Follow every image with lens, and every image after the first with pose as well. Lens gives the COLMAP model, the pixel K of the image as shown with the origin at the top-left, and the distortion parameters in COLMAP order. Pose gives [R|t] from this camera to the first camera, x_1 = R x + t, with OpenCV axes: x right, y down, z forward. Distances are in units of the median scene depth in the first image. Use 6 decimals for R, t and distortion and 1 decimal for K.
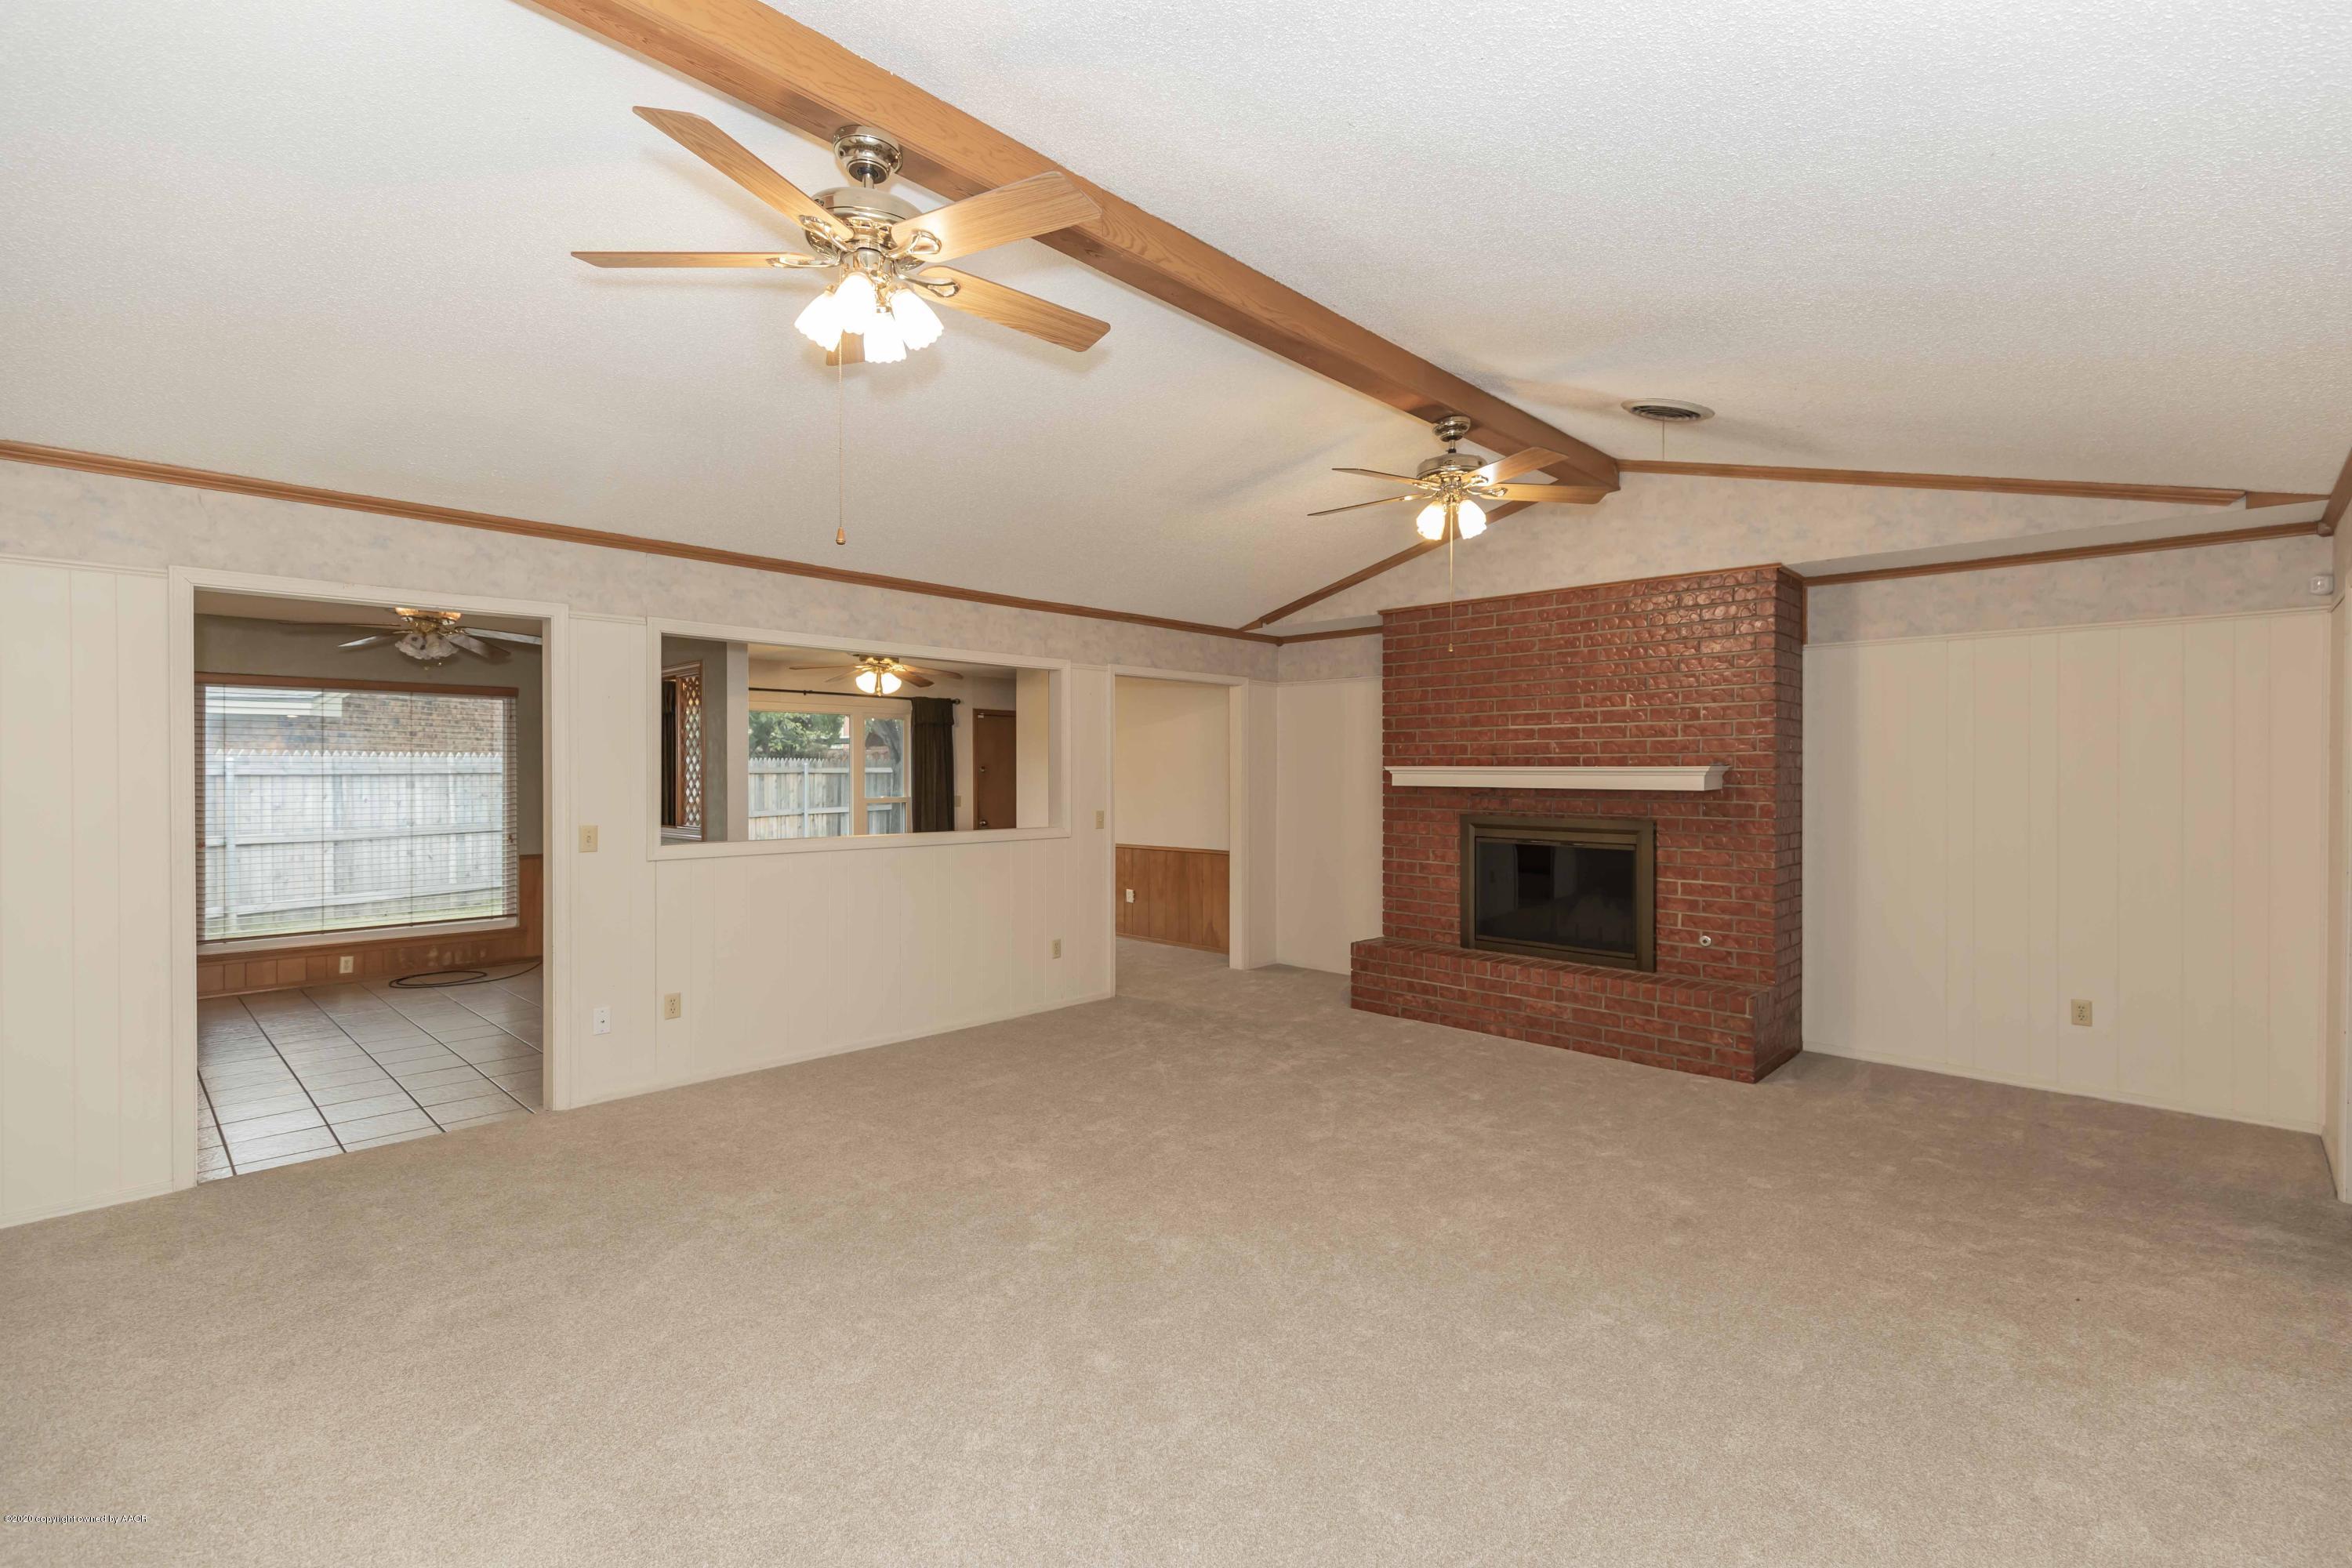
lens RADIAL K [[1060.3, 0, 1189.6], [0, 1060.3, 785.4], [0, 0, 1]] dist [-0.005491, -0.000367]
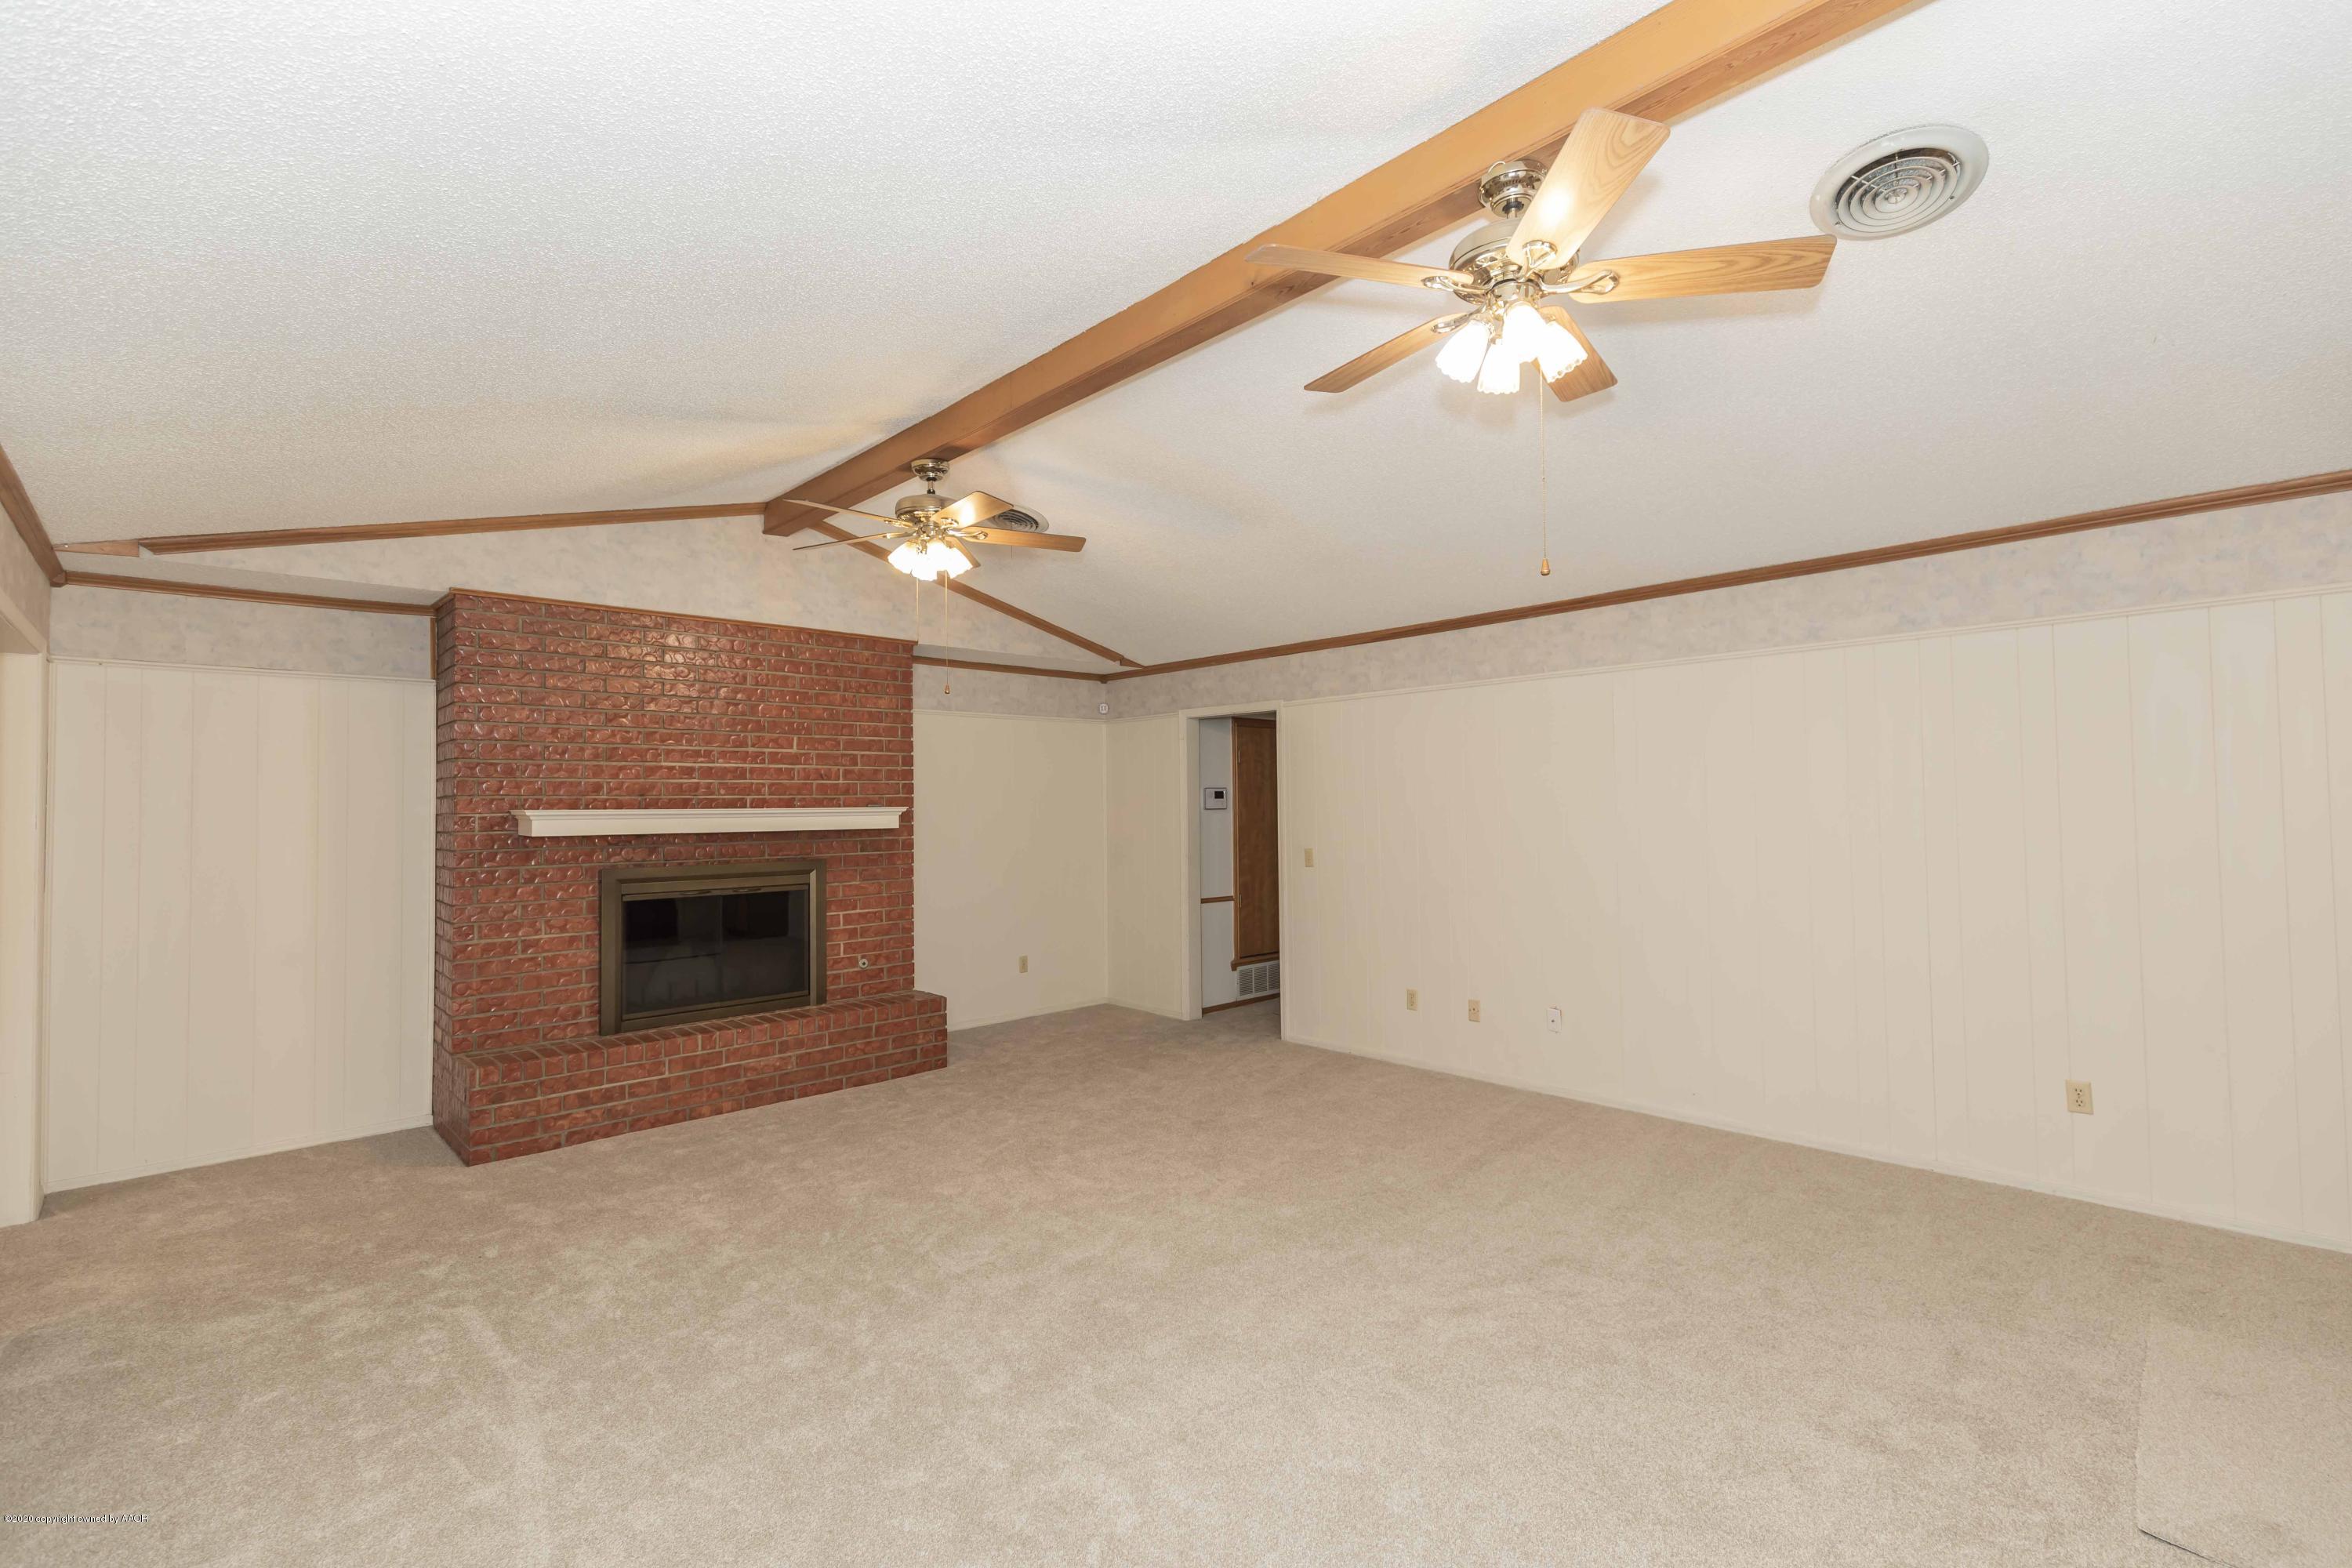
lens RADIAL K [[1060.3, 0, 1183.0], [0, 1060.3, 787.3], [0, 0, 1]] dist [-0.005491, -0.000367]
pose [[0.023600, 0.018862, 0.999544, -0.593270], [0.029638, 0.999369, -0.019558, -0.006705], [-0.999282, 0.030086, 0.023027, 0.597315]]
